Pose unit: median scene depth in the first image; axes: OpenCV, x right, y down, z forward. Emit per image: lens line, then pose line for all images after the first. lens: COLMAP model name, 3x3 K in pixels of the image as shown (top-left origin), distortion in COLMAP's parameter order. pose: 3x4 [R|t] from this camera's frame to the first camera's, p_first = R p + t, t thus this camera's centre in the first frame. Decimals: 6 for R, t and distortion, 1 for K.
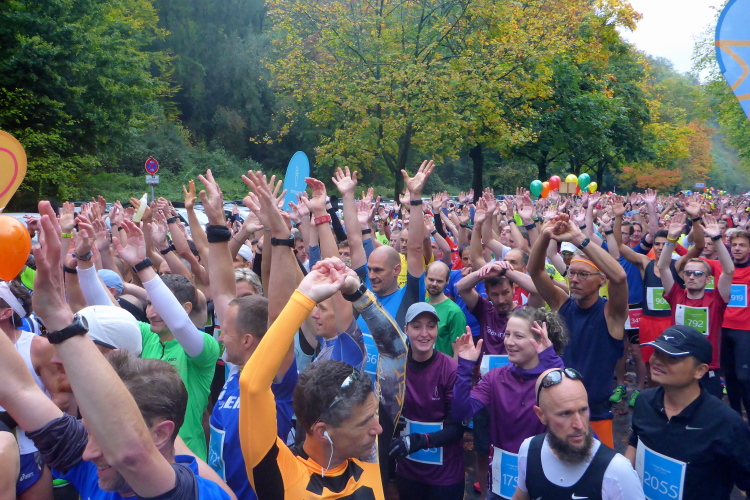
lens RADIAL K [[643.5, 0, 371.6], [0, 643.5, 246.9], [0, 0, 1]] dist [0.004293, -0.014434]
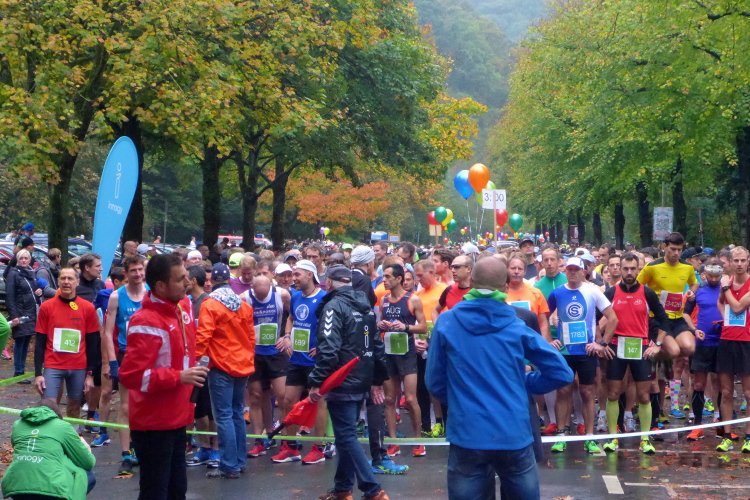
lens RADIAL K [[1819.2, 0, 375.1], [0, 1819.2, 243.3], [0, 0, 1]] dist [0.097485, 0.000000]
pose [[0.886921, 0.015605, 0.461658, -0.400234], [0.020761, 0.997073, -0.073587, 0.046240], [-0.461455, 0.074850, 0.884000, -0.360187]]
